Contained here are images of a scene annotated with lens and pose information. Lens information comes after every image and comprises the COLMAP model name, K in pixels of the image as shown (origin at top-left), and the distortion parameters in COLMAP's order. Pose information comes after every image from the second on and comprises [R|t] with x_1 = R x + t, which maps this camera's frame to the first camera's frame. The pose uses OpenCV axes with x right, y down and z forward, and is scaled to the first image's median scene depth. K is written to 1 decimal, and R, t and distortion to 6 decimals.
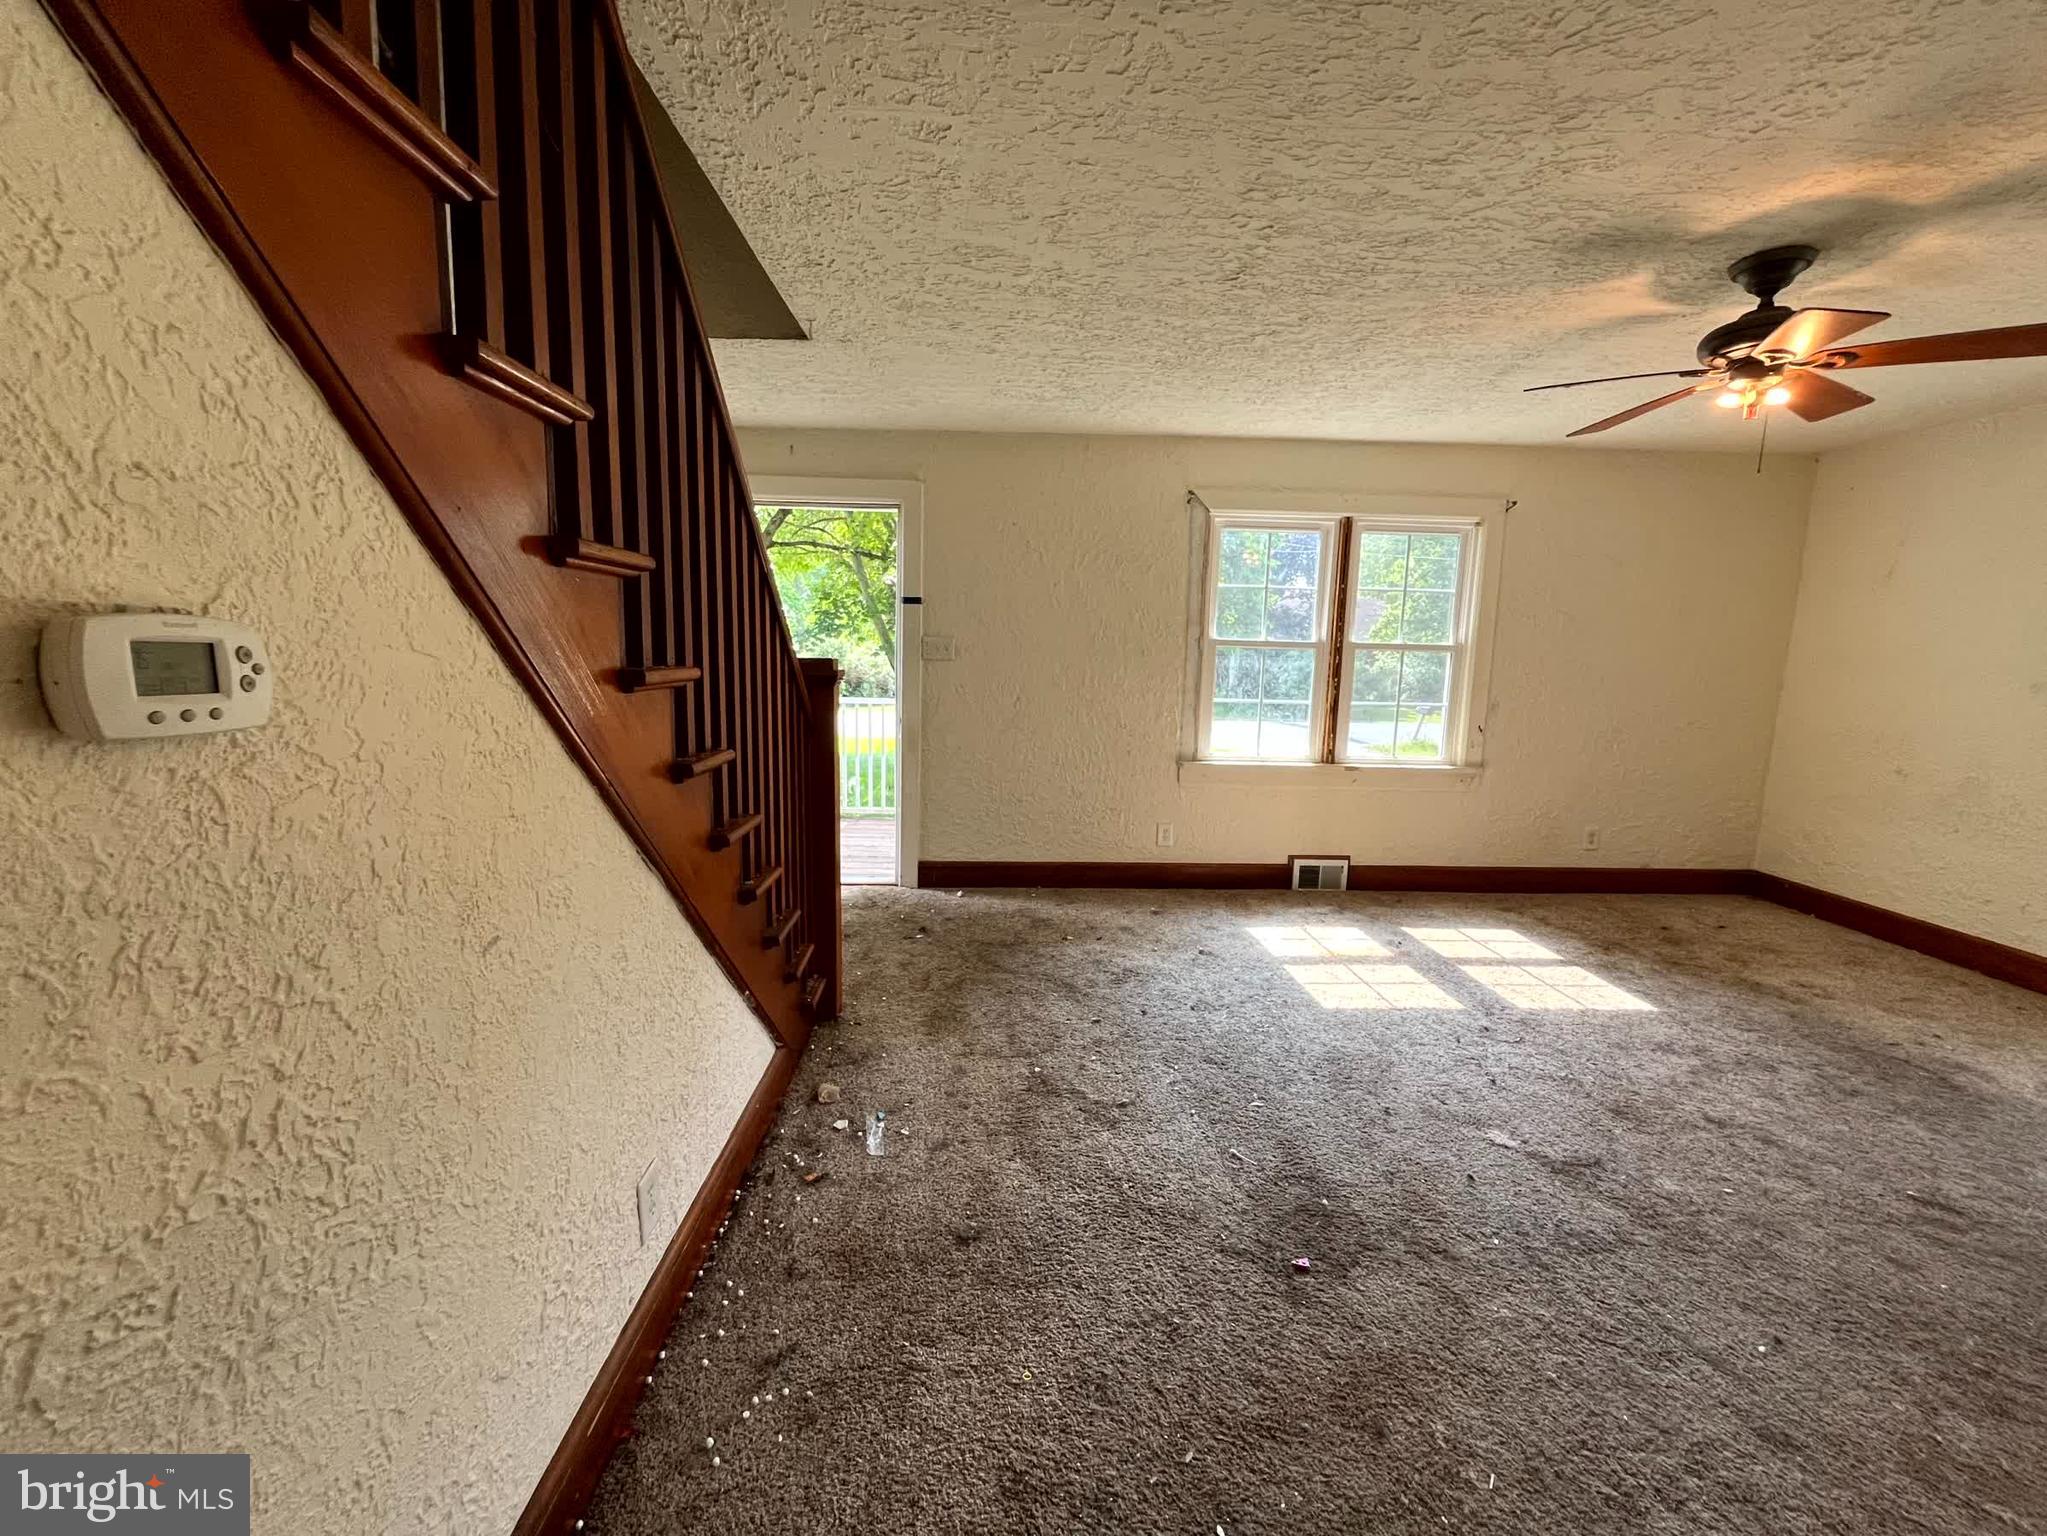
lens RADIAL K [[832.7, 0, 1023.4], [0, 832.7, 761.2], [0, 0, 1]] dist [-0.003046, 0.000156]
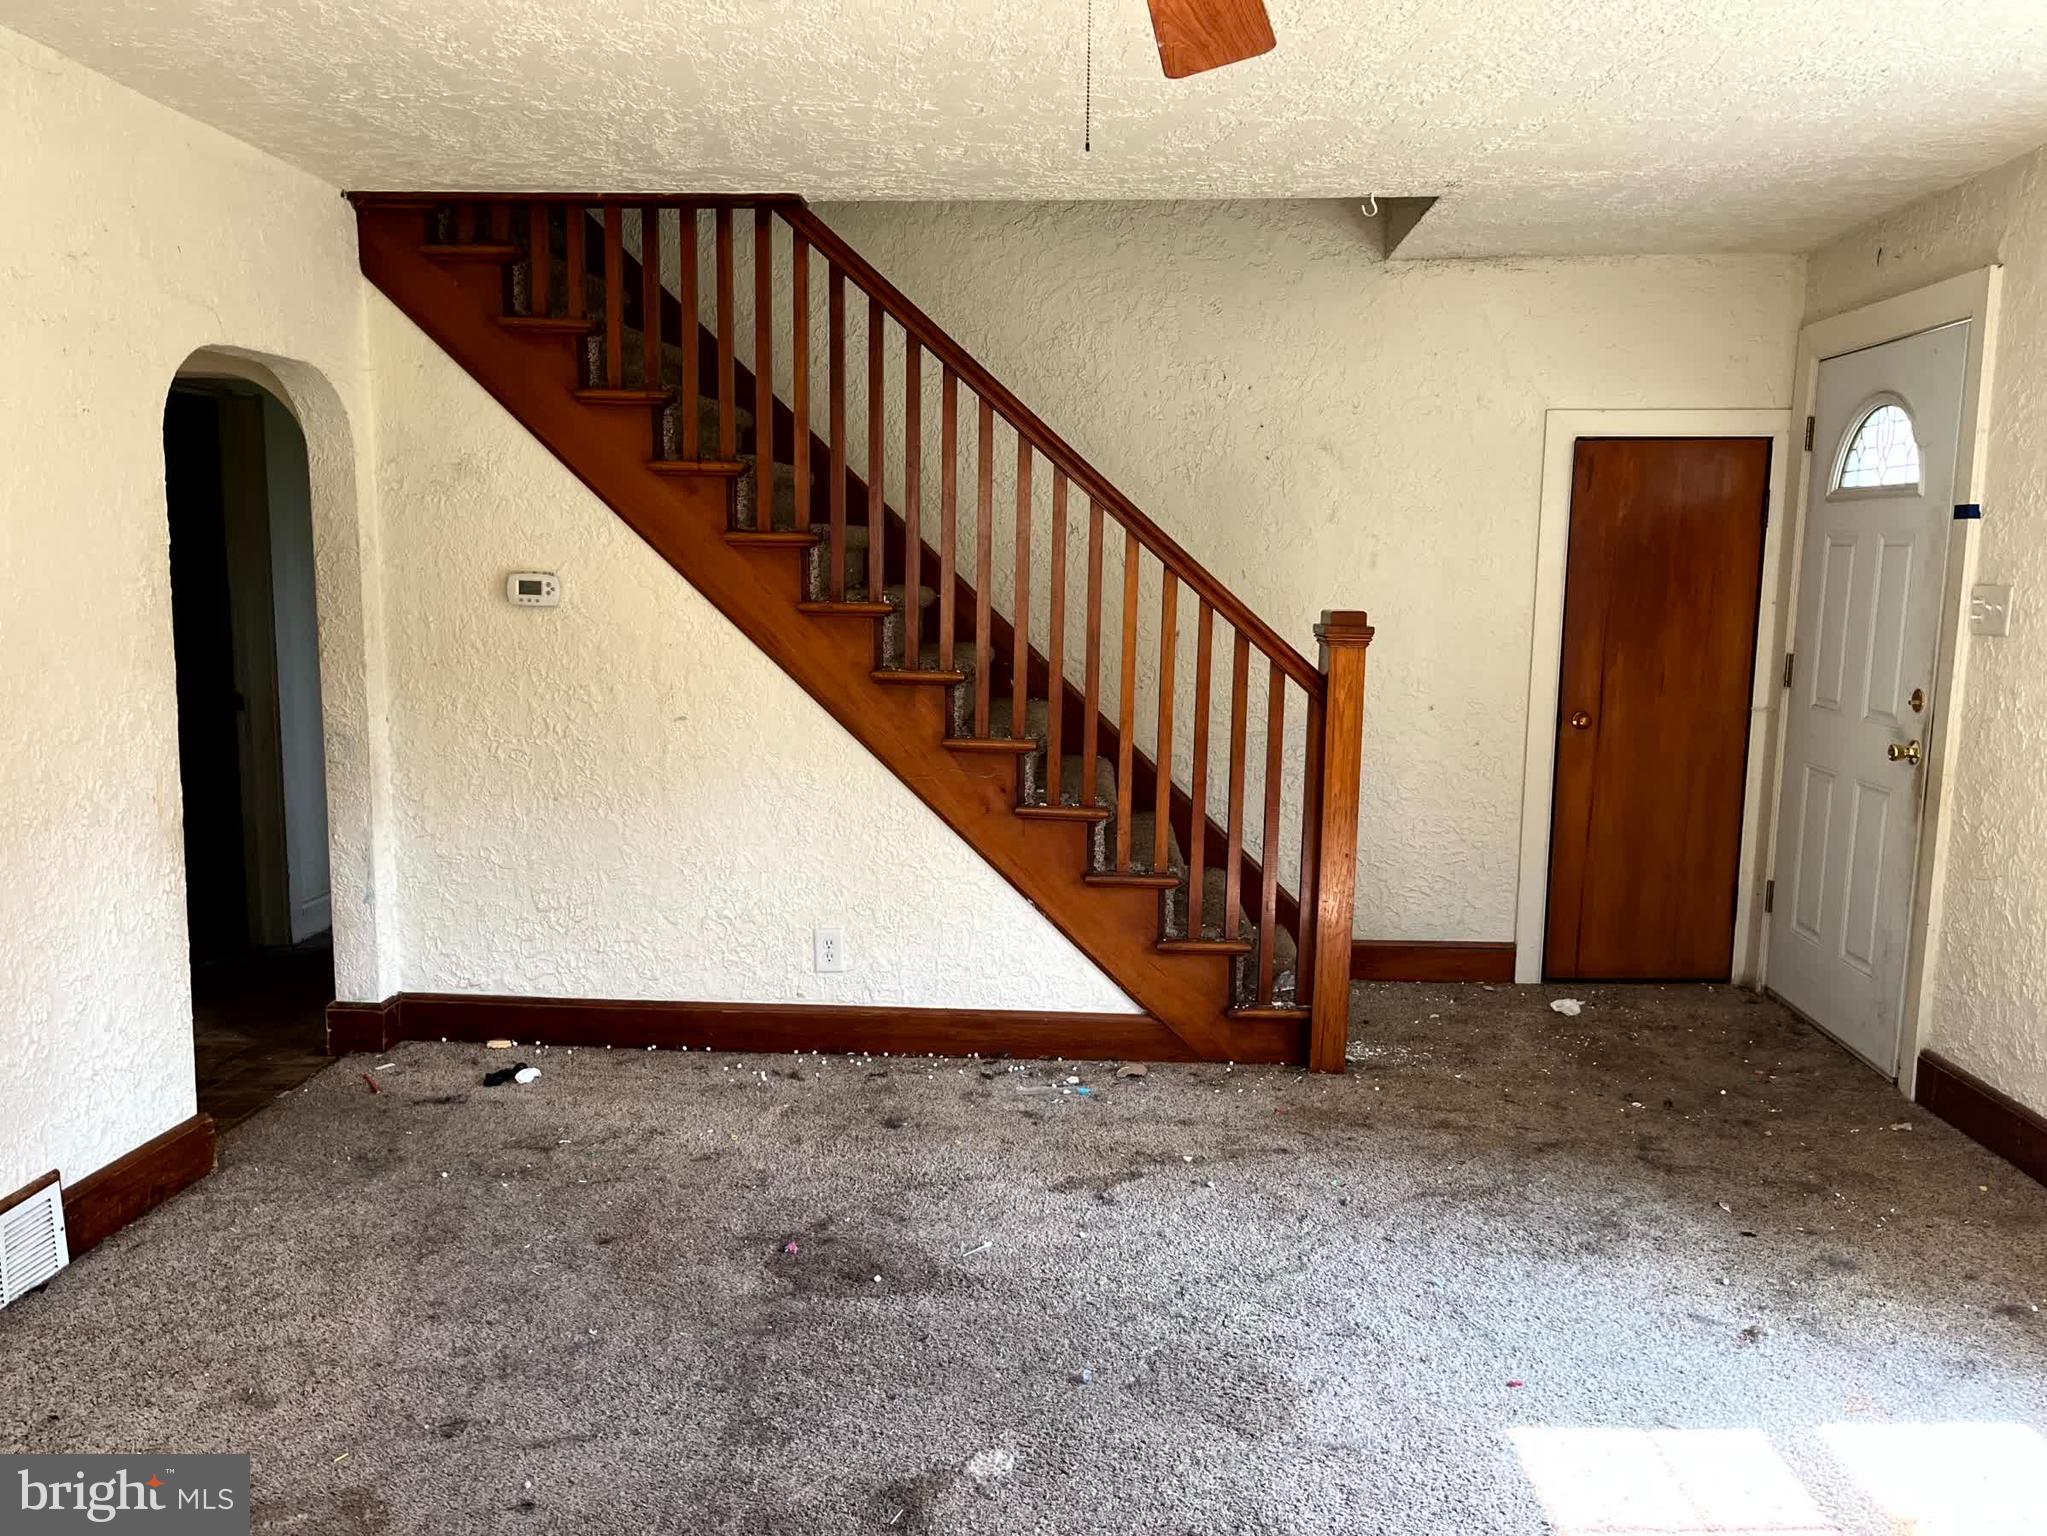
lens RADIAL K [[1538.2, 0, 1023.5], [0, 1538.2, 768.0], [0, 0, 1]] dist [0.001765, -0.001114]
pose [[-0.082941, 0.116539, -0.989717, 1.599083], [-0.154471, 0.979632, 0.128296, -0.151779], [0.984510, 0.163524, -0.063249, 1.040263]]
